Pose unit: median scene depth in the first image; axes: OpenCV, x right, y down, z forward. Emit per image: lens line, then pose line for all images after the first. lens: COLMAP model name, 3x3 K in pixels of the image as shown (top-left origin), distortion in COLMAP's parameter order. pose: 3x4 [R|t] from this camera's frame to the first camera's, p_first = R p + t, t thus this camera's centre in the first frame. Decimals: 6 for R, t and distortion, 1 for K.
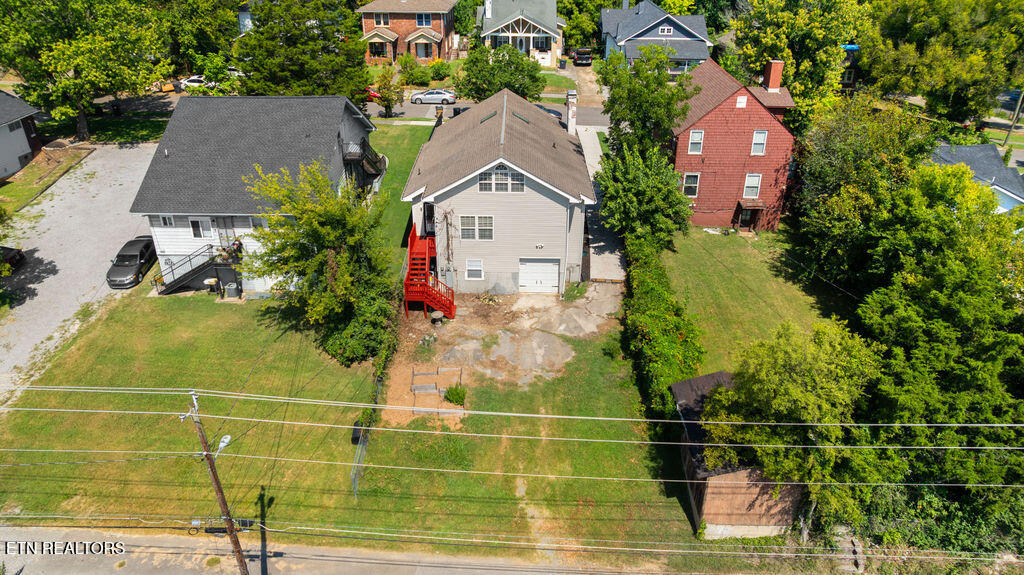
lens RADIAL K [[712.9, 0, 511.5], [0, 712.9, 287.0], [0, 0, 1]] dist [-0.028942, -0.001123]
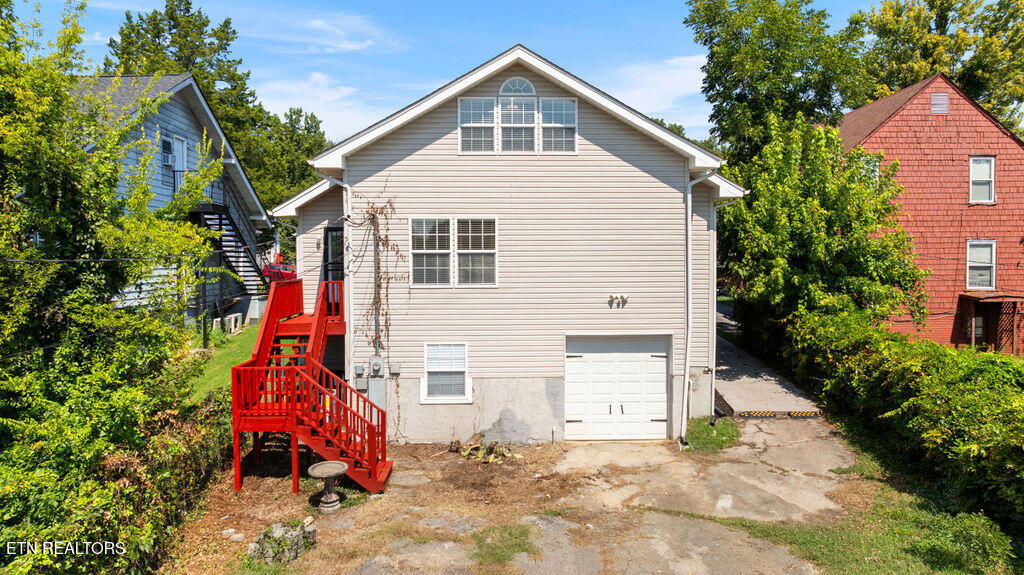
lens RADIAL K [[712.9, 0, 509.6], [0, 712.9, 287.8], [0, 0, 1]] dist [-0.028942, -0.001123]
pose [[0.998568, -0.010107, 0.052535, -0.038975], [0.032030, 0.899489, -0.435768, 0.102339], [-0.042850, 0.436826, 0.898525, 0.662299]]
